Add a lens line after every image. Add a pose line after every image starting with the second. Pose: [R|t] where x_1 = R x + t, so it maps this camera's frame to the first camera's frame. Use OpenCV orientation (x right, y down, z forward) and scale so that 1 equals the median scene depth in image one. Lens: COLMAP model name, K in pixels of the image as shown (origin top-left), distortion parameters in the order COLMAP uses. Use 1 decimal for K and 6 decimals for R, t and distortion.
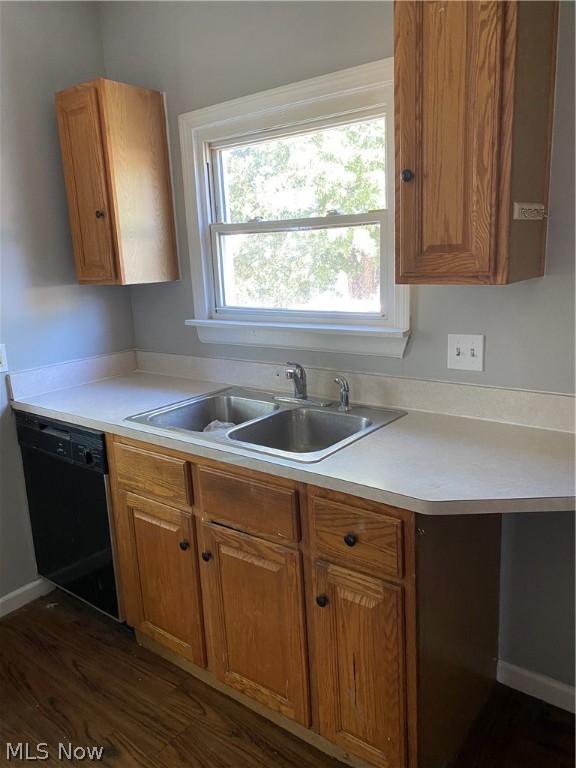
lens RADIAL K [[589.4, 0, 288.0], [0, 589.4, 384.0], [0, 0, 1]] dist [0.010387, -0.001528]
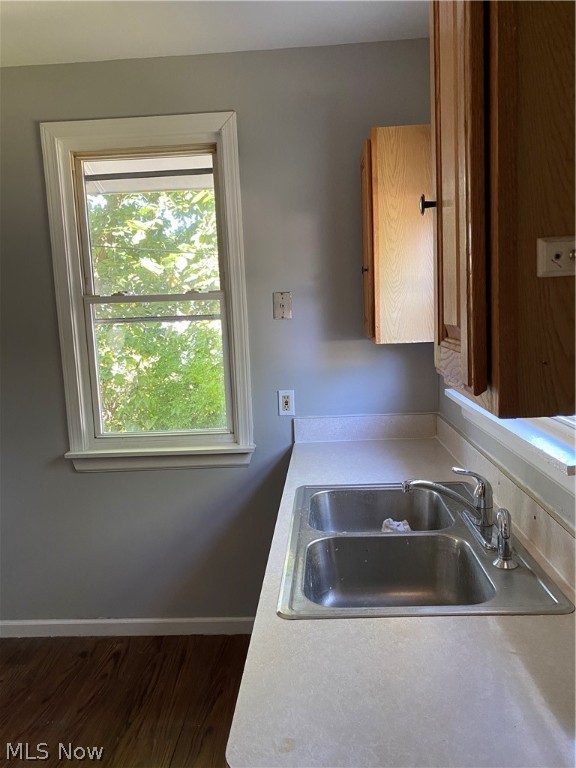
lens RADIAL K [[576.1, 0, 288.0], [0, 576.1, 384.0], [0, 0, 1]] dist [0.077023, 0.000041]
pose [[0.611878, 0.115410, -0.782487, 0.350450], [-0.161981, 0.986614, 0.018853, -0.100383], [0.774188, 0.115212, 0.622382, 0.334059]]
